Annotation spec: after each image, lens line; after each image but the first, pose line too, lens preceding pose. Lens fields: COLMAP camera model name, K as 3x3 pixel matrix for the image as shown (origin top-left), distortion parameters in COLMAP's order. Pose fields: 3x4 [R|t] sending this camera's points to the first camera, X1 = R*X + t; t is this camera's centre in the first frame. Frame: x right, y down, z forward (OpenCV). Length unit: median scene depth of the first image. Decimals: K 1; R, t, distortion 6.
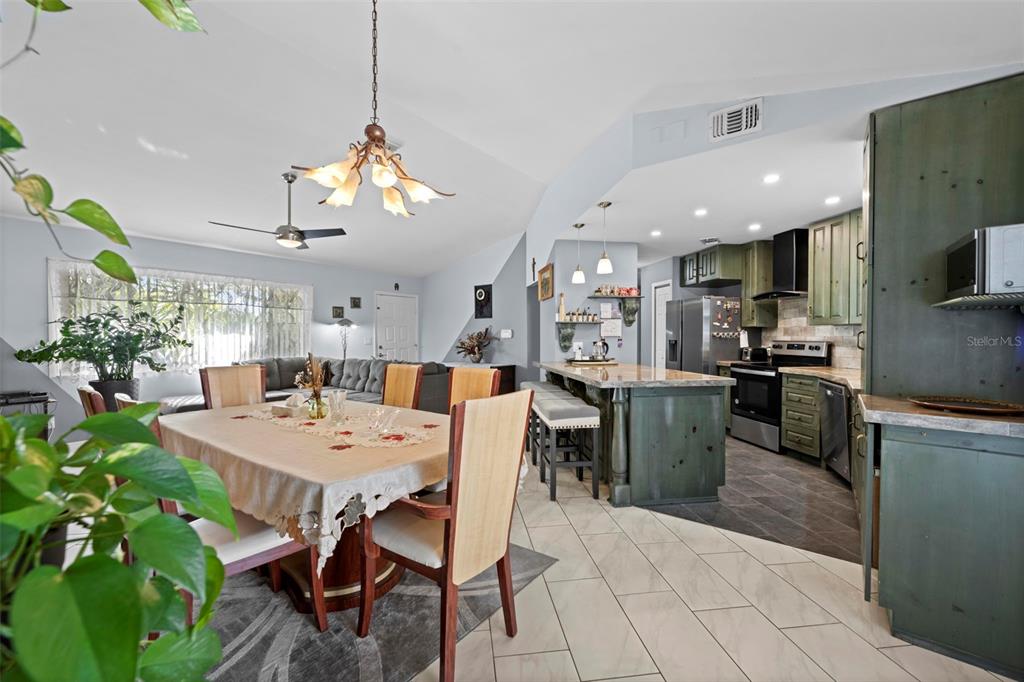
lens RADIAL K [[414.1, 0, 509.0], [0, 414.1, 333.3], [0, 0, 1]] dist [-0.001116, -0.000246]
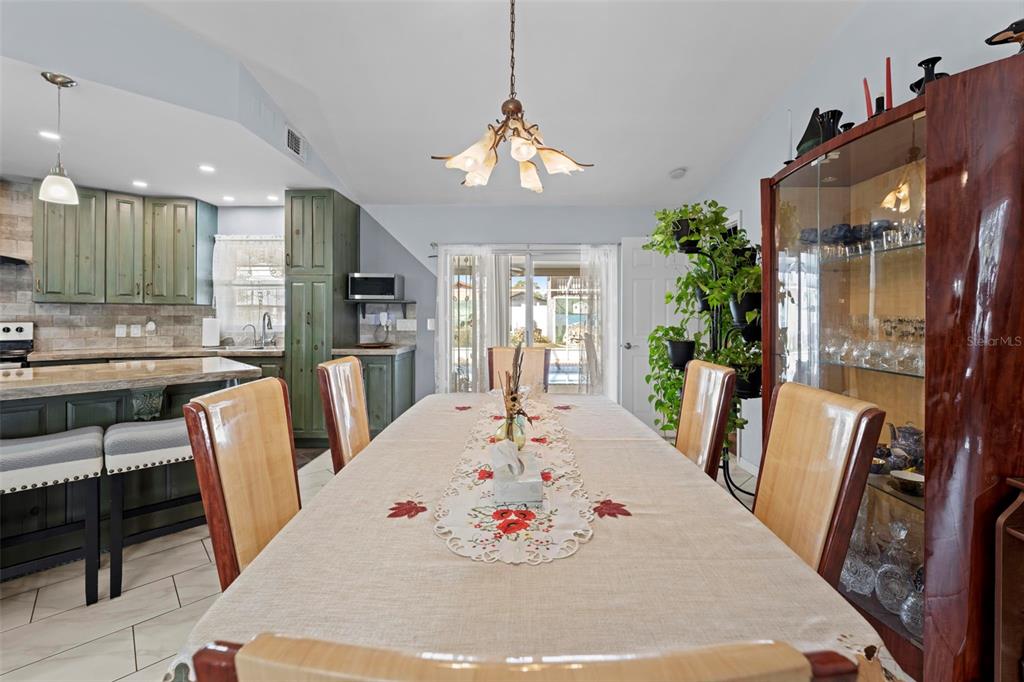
lens RADIAL K [[422.7, 0, 509.8], [0, 422.7, 315.5], [0, 0, 1]] dist [0.000336, 0.000263]
pose [[-0.588857, 0.003163, 0.808231, -0.430608], [-0.004555, 0.999963, -0.007232, 0.008089], [-0.808224, -0.007940, -0.588821, 0.620910]]
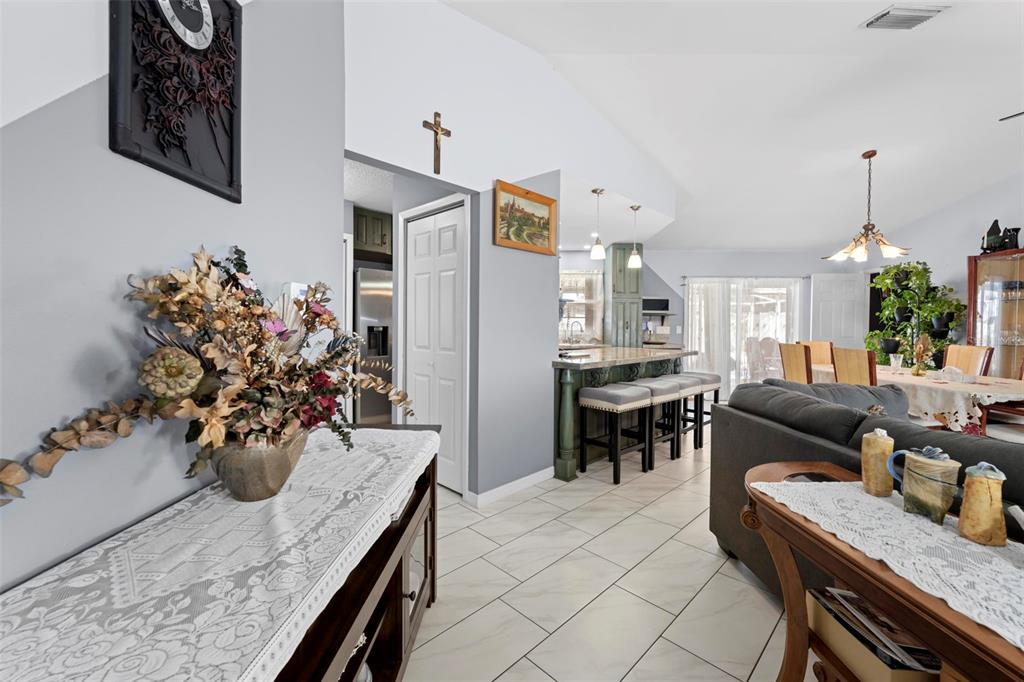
lens RADIAL K [[414.1, 0, 509.0], [0, 414.1, 333.3], [0, 0, 1]] dist [-0.001116, -0.000246]
pose [[-0.593958, -0.015450, 0.804348, -0.358749], [-0.008508, 0.999880, 0.012923, 0.020223], [-0.804451, 0.000832, -0.594018, 1.441783]]
